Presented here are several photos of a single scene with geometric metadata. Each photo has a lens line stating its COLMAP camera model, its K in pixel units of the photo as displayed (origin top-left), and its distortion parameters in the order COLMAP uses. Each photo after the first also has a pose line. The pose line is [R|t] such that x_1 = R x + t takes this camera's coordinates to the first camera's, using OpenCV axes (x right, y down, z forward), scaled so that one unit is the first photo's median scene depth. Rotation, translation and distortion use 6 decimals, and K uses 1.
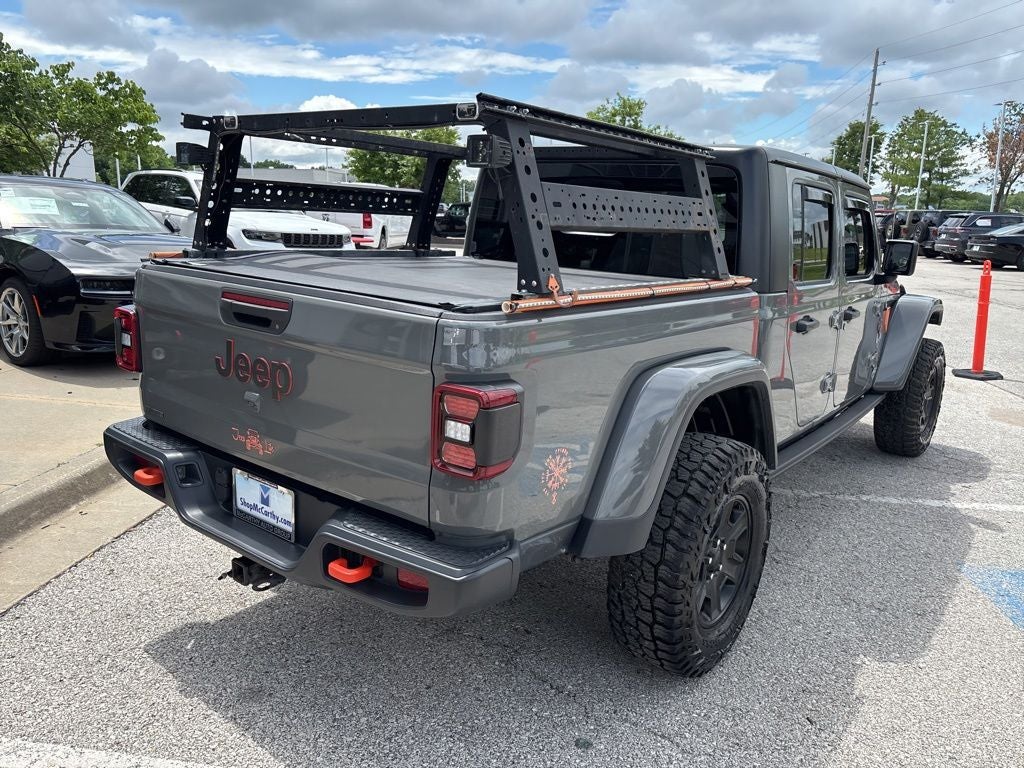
lens RADIAL K [[777.5, 0, 509.0], [0, 777.5, 375.0], [0, 0, 1]] dist [0.052013, -0.063920]
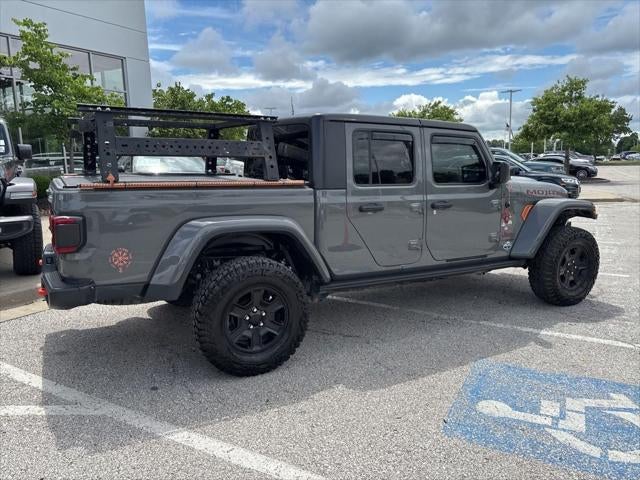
lens RADIAL K [[485.5, 0, 317.7], [0, 485.5, 233.8], [0, 0, 1]] dist [0.051047, -0.063132]
pose [[0.918894, 0.022179, -0.393879, 0.881535], [-0.046896, 0.997480, -0.053240, 0.075265], [0.391706, 0.067393, 0.917619, -0.091420]]
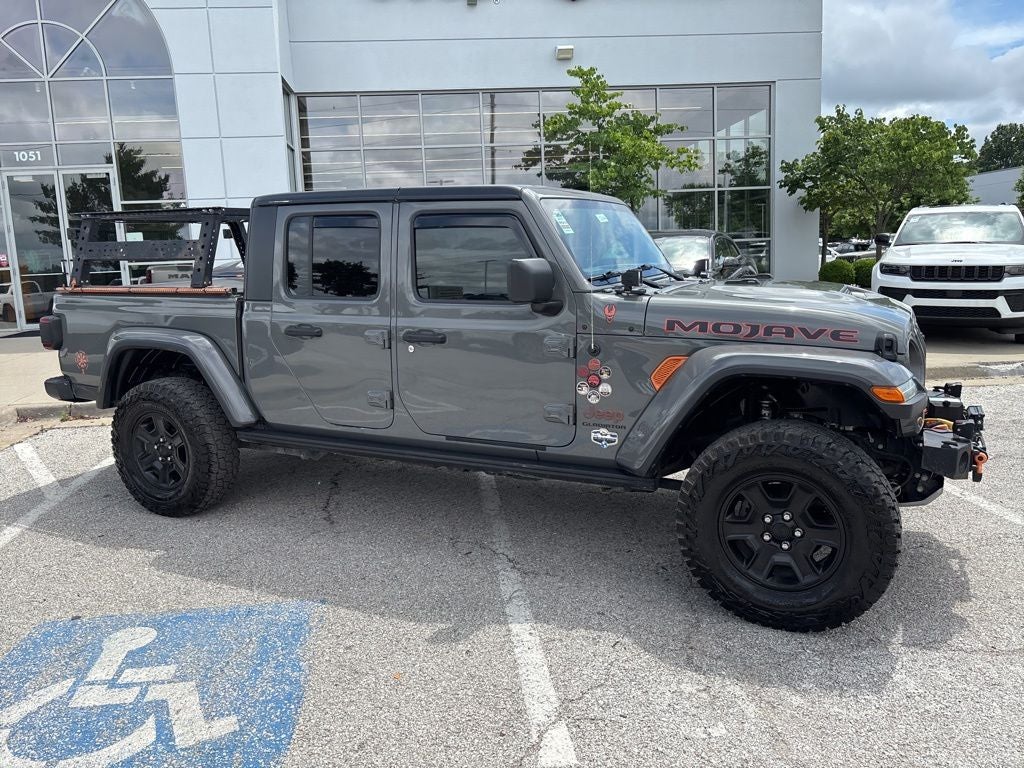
lens RADIAL K [[777.5, 0, 509.0], [0, 777.5, 375.0], [0, 0, 1]] dist [0.052013, -0.063920]
pose [[0.195518, 0.113265, -0.974137, 2.017229], [-0.165621, 0.982854, 0.081037, -0.184949], [0.966614, 0.145493, 0.210924, 1.321634]]
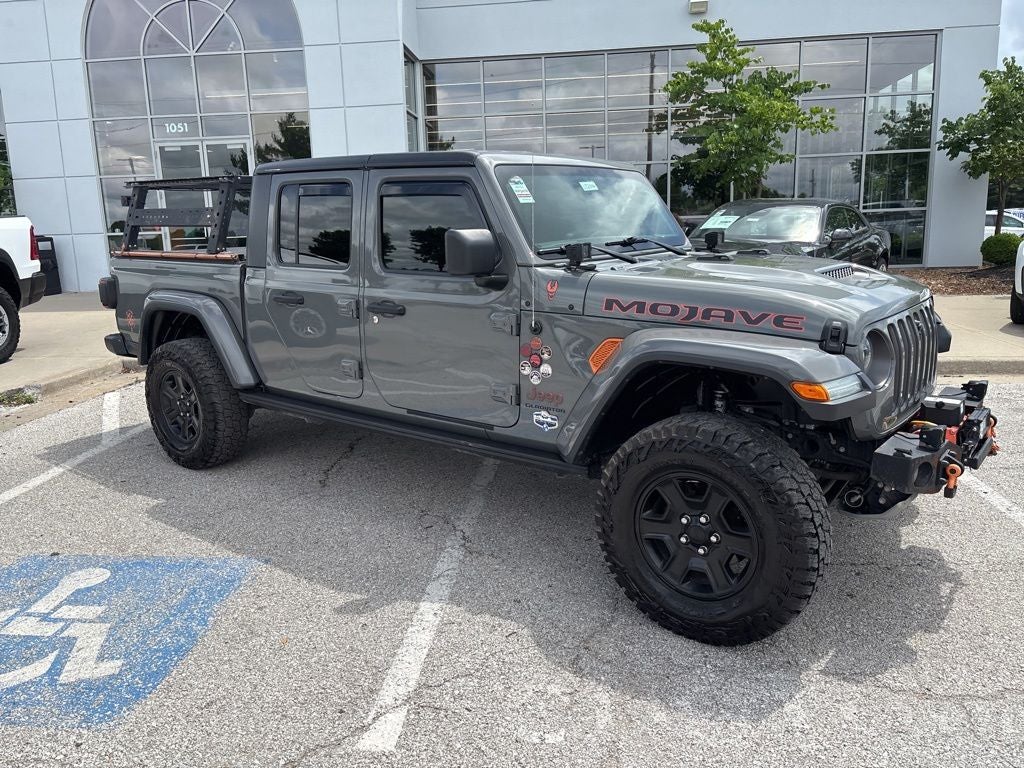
lens RADIAL K [[775.2, 0, 507.8], [0, 775.2, 389.4], [0, 0, 1]] dist [0.064918, -0.082345]
pose [[-0.012048, 0.173133, -0.984825, 2.001356], [-0.186010, 0.967317, 0.172330, -0.251086], [0.982474, 0.185263, 0.020550, 1.665472]]
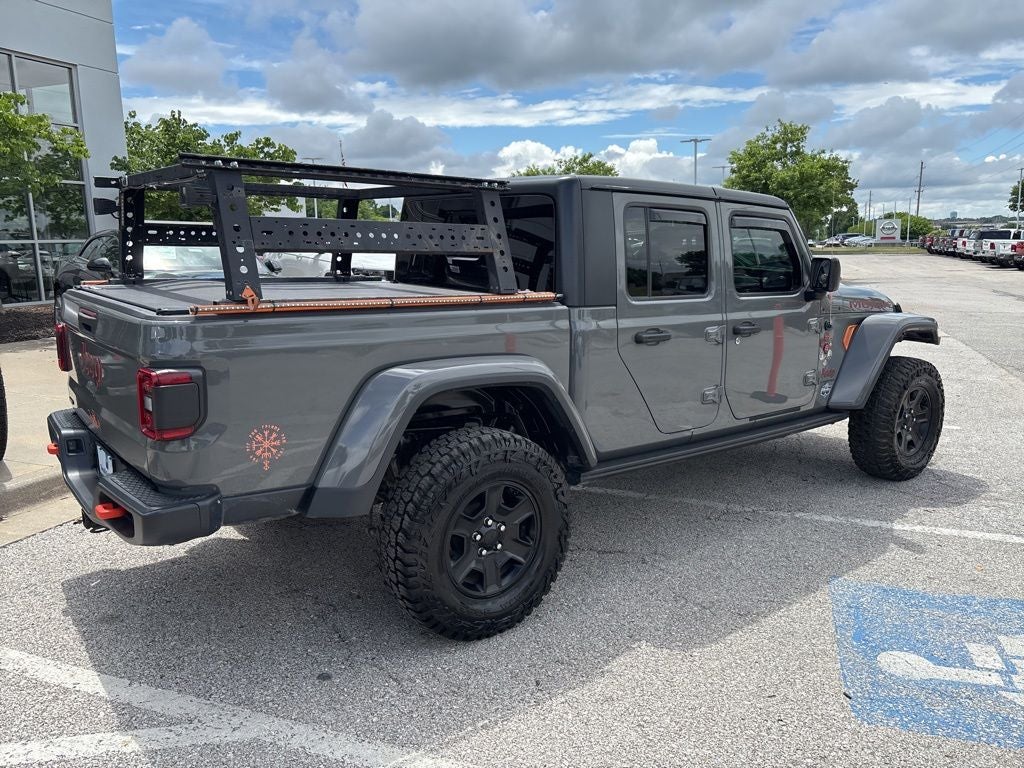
lens RADIAL K [[777.8, 0, 508.0], [0, 777.8, 371.5], [0, 0, 1]] dist [0.047926, -0.063101]
pose [[0.970295, 0.004104, -0.241891, 0.553937], [-0.016015, 0.998753, -0.047296, 0.045937], [0.241395, 0.049764, 0.969150, -0.101609]]
